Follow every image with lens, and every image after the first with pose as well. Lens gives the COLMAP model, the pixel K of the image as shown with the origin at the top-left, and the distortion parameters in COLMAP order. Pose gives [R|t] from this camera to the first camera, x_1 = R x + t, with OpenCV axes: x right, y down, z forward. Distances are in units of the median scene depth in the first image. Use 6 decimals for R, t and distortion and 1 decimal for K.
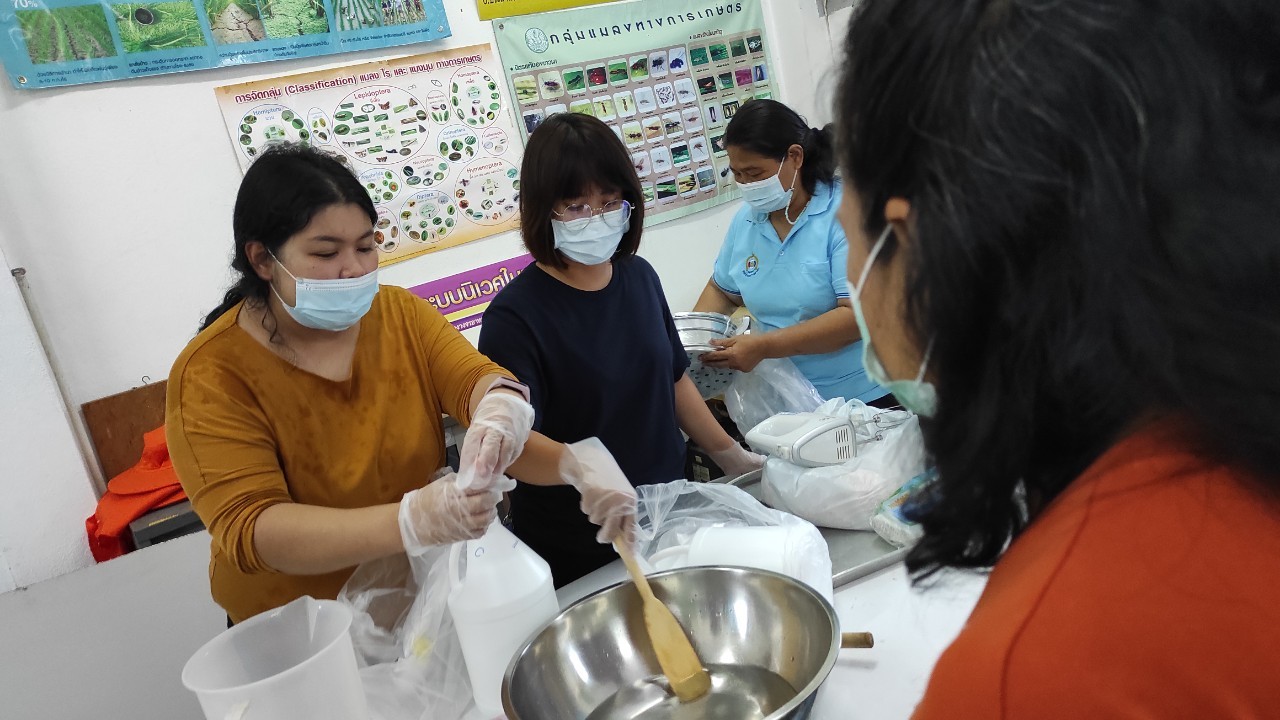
lens RADIAL K [[918.1, 0, 651.0], [0, 918.1, 362.1], [0, 0, 1]] dist [0.018479, -0.021606]
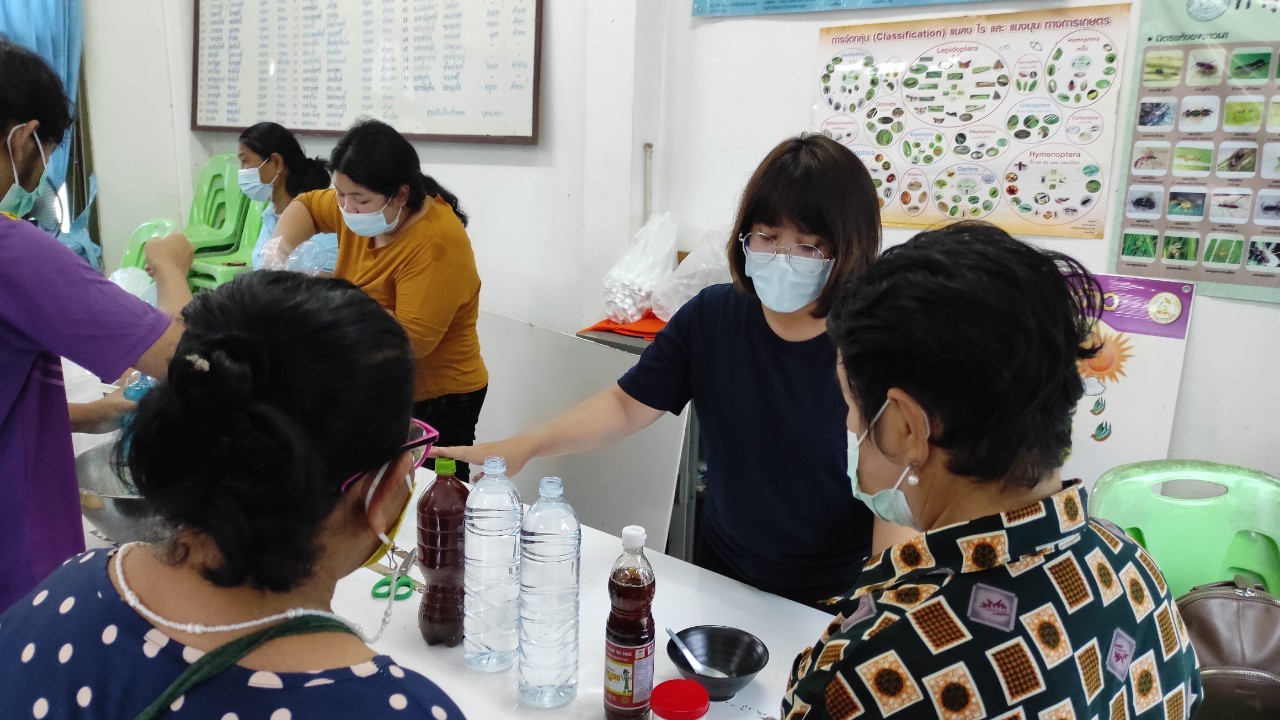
lens RADIAL K [[918.1, 0, 649.7], [0, 918.1, 360.1], [0, 0, 1]] dist [0.018479, -0.021606]
pose [[0.273322, 0.417130, -0.866774, 0.495959], [-0.326052, 0.887917, 0.324490, -0.191632], [0.904978, 0.193923, 0.378694, 0.381837]]
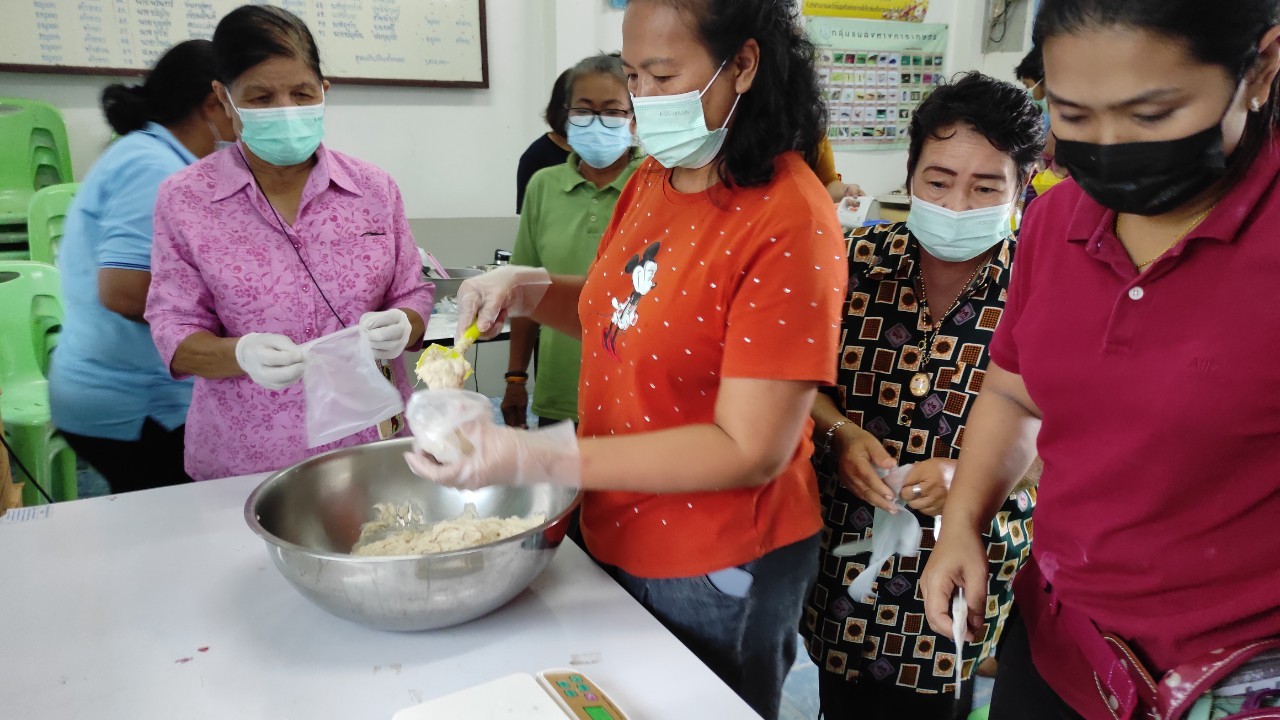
lens RADIAL K [[918.1, 0, 638.0], [0, 918.1, 355.0], [0, 0, 1]] dist [0.018479, -0.021606]
pose [[0.966150, 0.254239, -0.043771, -0.238351], [-0.252333, 0.966606, 0.044723, 0.271622], [0.053680, -0.032164, 0.998040, -0.830762]]
